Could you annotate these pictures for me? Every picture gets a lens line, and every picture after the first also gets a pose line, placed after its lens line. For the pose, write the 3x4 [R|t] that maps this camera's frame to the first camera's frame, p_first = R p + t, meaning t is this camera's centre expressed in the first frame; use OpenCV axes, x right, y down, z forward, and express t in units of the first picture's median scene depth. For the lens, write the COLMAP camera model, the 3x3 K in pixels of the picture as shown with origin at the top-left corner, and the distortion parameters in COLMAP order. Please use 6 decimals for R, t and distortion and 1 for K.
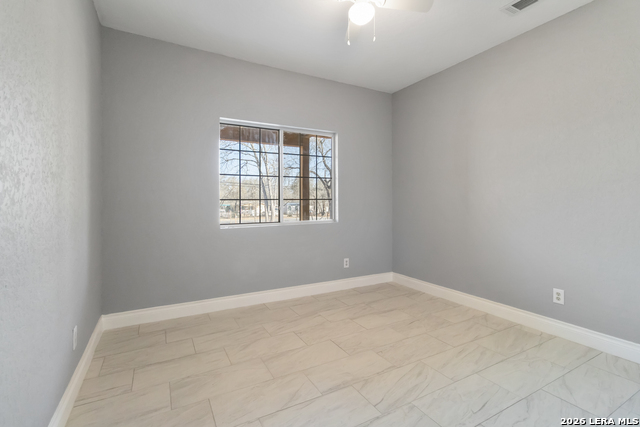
lens RADIAL K [[300.5, 0, 322.9], [0, 300.5, 211.3], [0, 0, 1]] dist [0.001270, 0.002224]
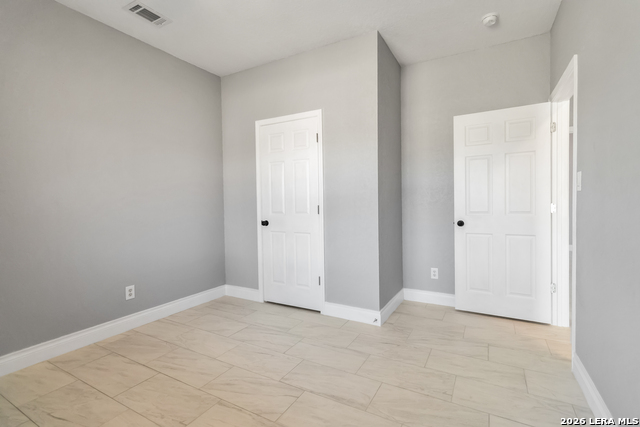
lens RADIAL K [[300.5, 0, 322.2], [0, 300.5, 210.4], [0, 0, 1]] dist [0.001270, 0.002224]
pose [[-0.533430, -0.007640, 0.845810, -0.534884], [0.042794, 0.998435, 0.036007, -0.025129], [-0.844761, 0.055403, -0.532268, 1.029075]]
